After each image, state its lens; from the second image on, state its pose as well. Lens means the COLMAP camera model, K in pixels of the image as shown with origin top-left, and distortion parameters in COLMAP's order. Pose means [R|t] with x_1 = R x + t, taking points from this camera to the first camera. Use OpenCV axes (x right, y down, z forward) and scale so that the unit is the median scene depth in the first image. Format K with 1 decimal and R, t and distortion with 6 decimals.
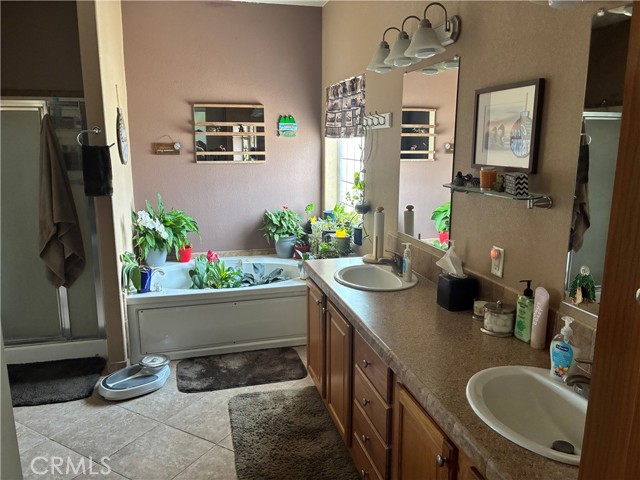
lens RADIAL K [[483.9, 0, 319.9], [0, 483.9, 236.1], [0, 0, 1]] dist [0.072467, -0.096083]
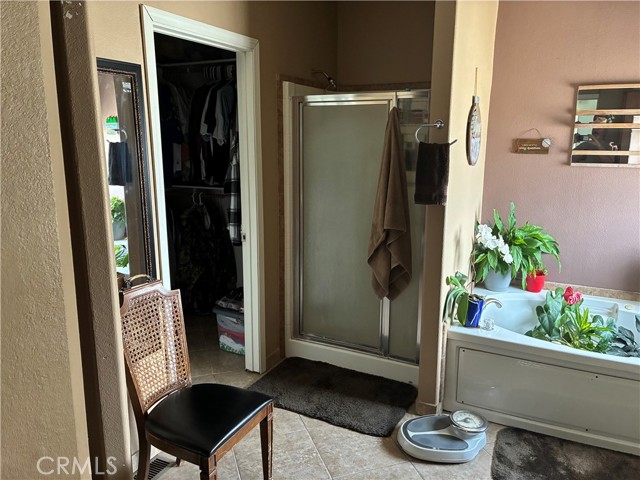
lens RADIAL K [[483.9, 0, 319.9], [0, 483.9, 236.1], [0, 0, 1]] dist [0.072467, -0.096083]
pose [[0.745733, 0.133469, -0.652739, -0.042389], [-0.128294, 0.990160, 0.055892, -0.043485], [0.653776, 0.042062, 0.755518, 0.226260]]
